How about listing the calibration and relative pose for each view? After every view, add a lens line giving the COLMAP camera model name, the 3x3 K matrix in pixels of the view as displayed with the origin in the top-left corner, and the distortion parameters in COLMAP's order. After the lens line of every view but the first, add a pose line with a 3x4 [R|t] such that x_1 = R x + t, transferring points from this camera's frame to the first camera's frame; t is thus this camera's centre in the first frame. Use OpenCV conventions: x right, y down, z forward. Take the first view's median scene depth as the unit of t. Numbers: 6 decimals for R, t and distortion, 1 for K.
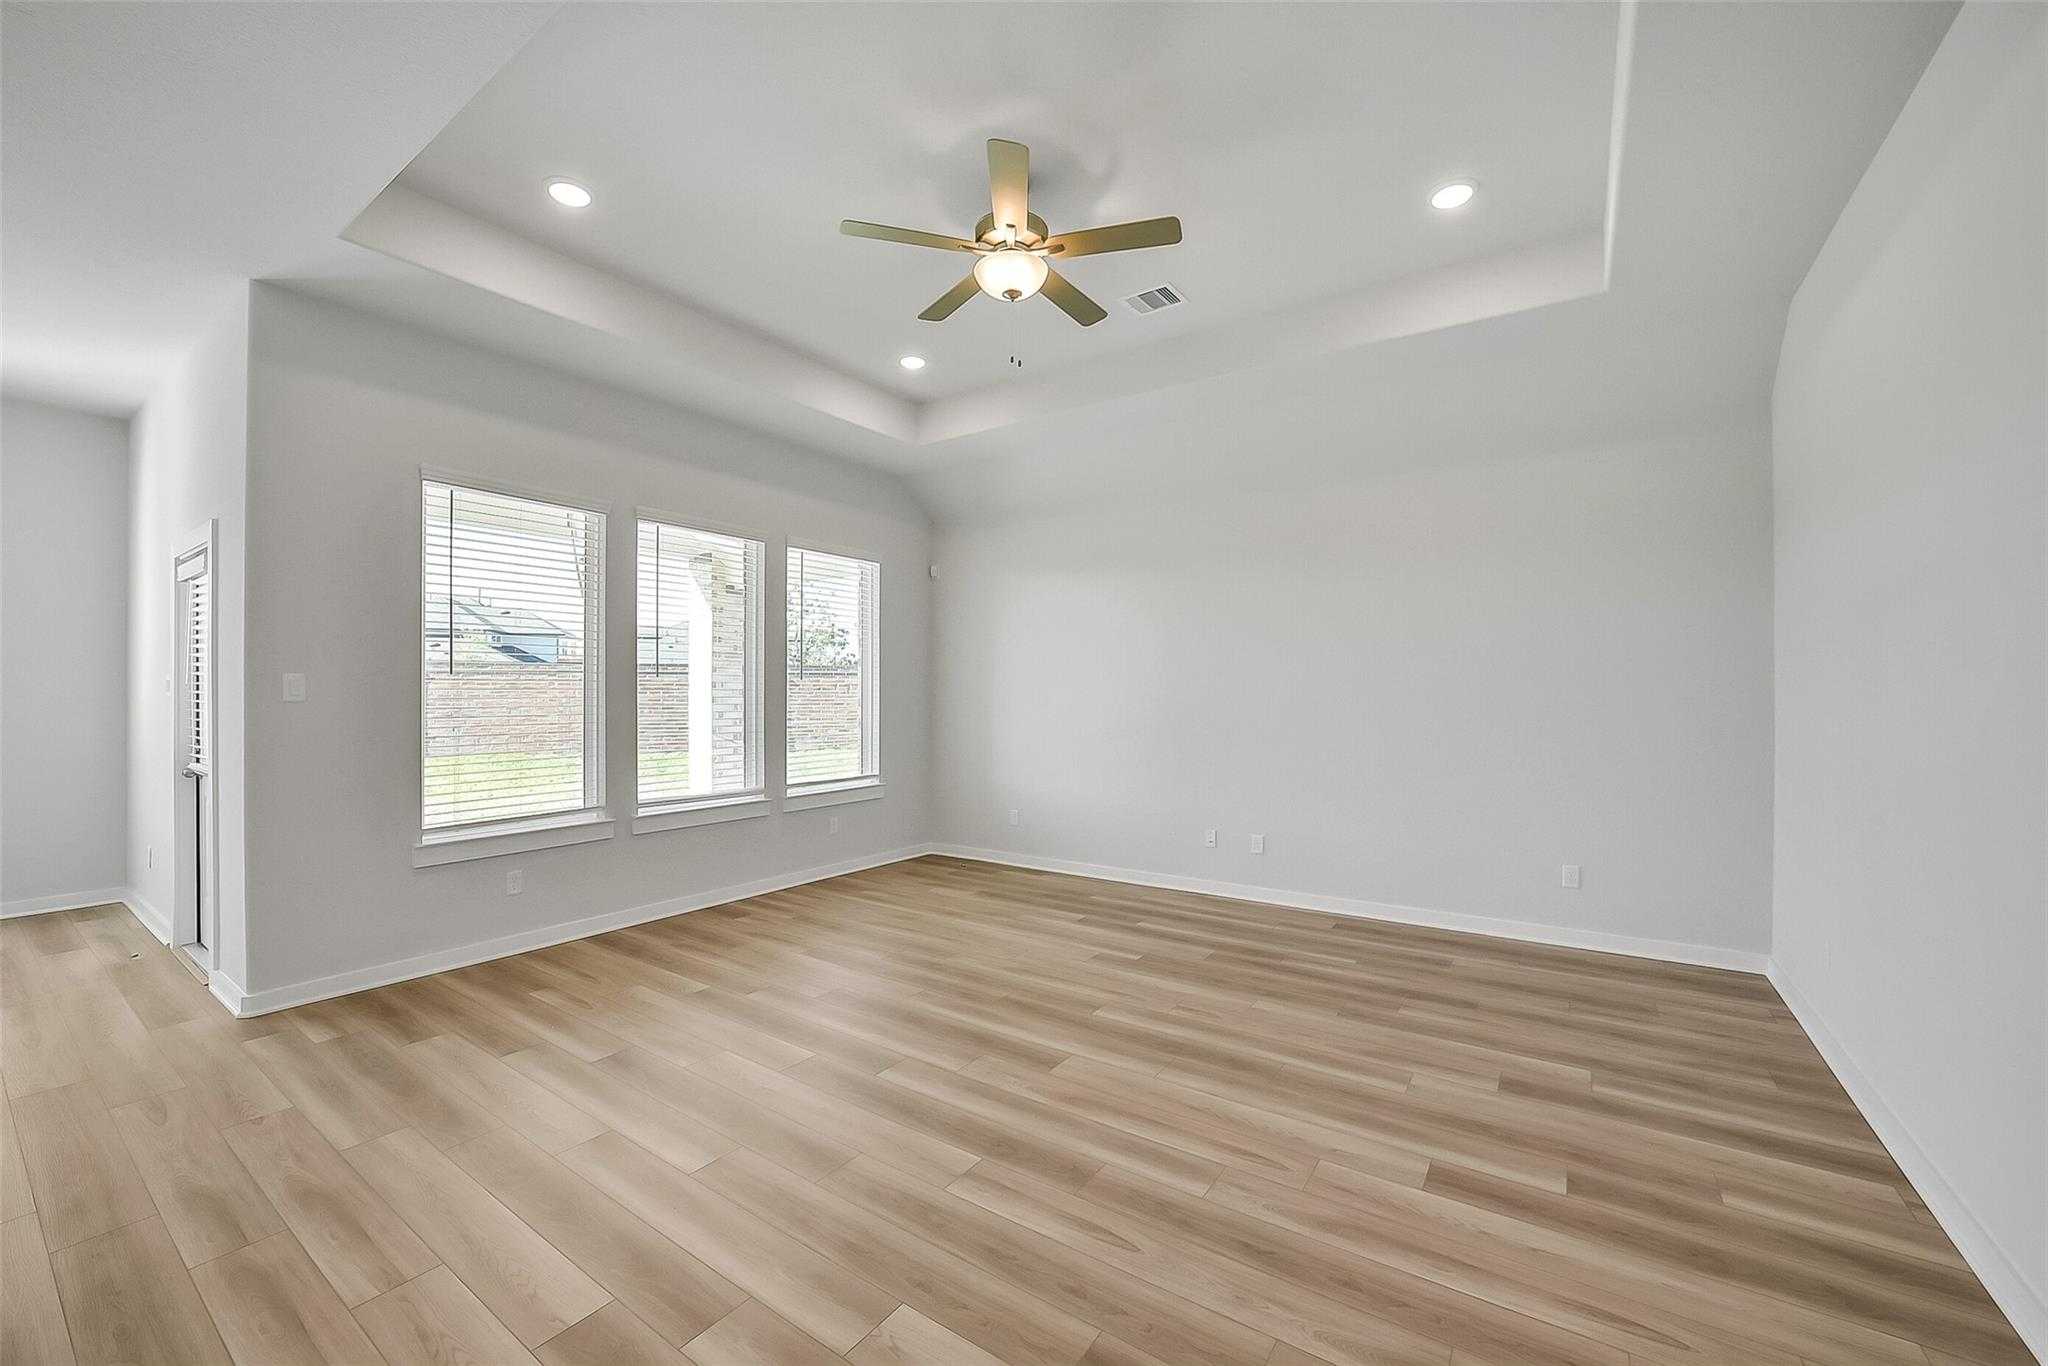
lens RADIAL K [[806.6, 0, 1019.3], [0, 806.6, 687.9], [0, 0, 1]] dist [-0.038919, 0.008051]
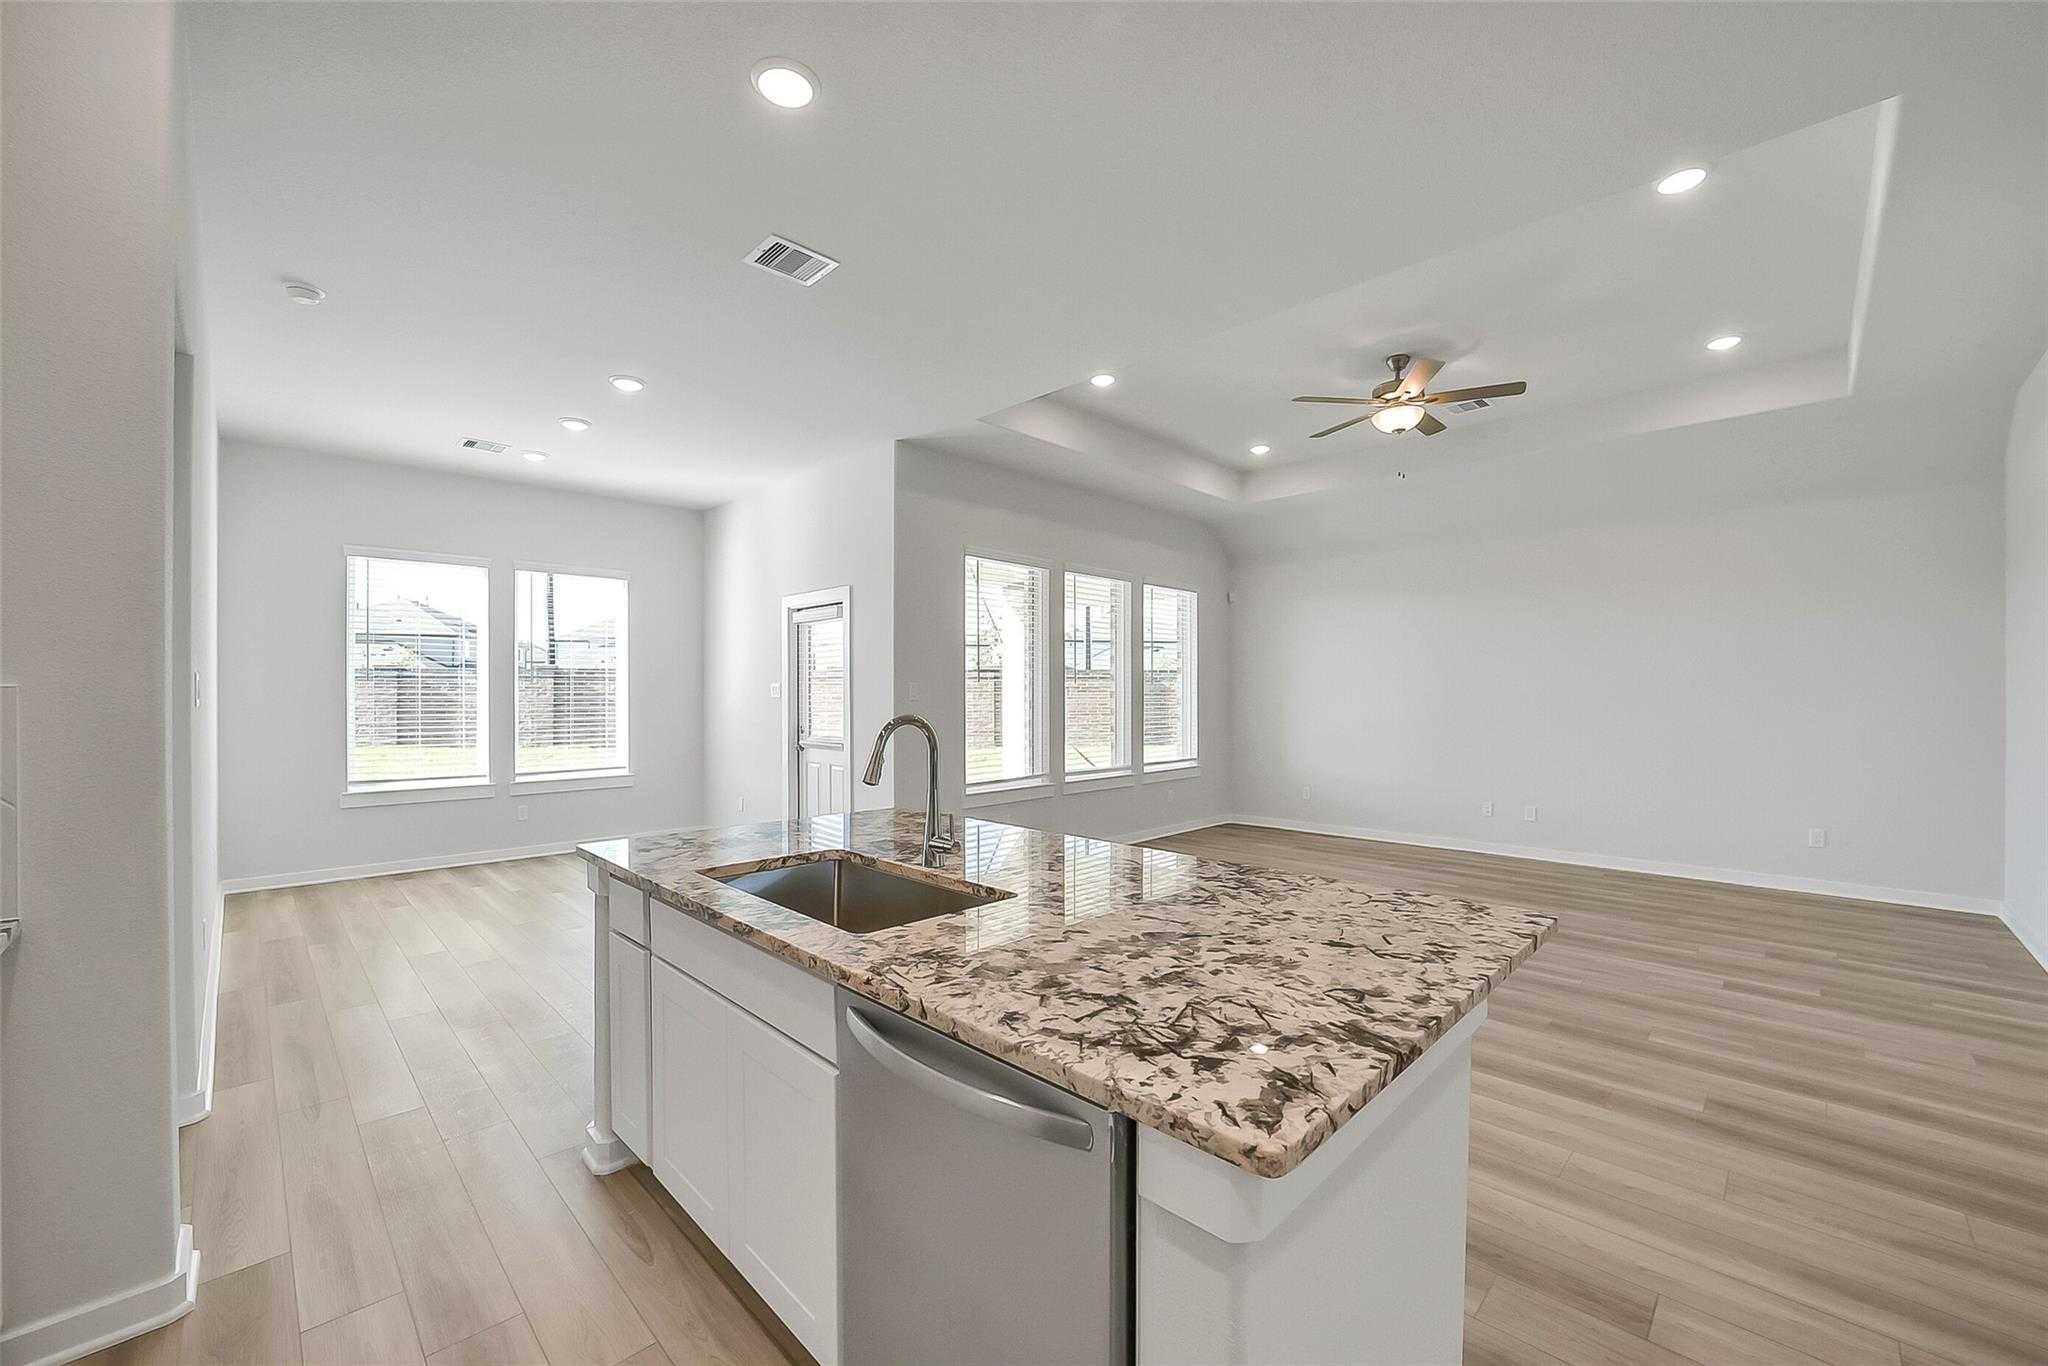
lens RADIAL K [[806.6, 0, 1019.3], [0, 806.6, 687.9], [0, 0, 1]] dist [-0.038919, 0.008051]
pose [[0.982605, -0.002122, -0.185694, -0.288538], [0.001968, 0.999998, -0.001012, -0.004024], [0.185696, 0.000629, 0.982607, -0.406833]]
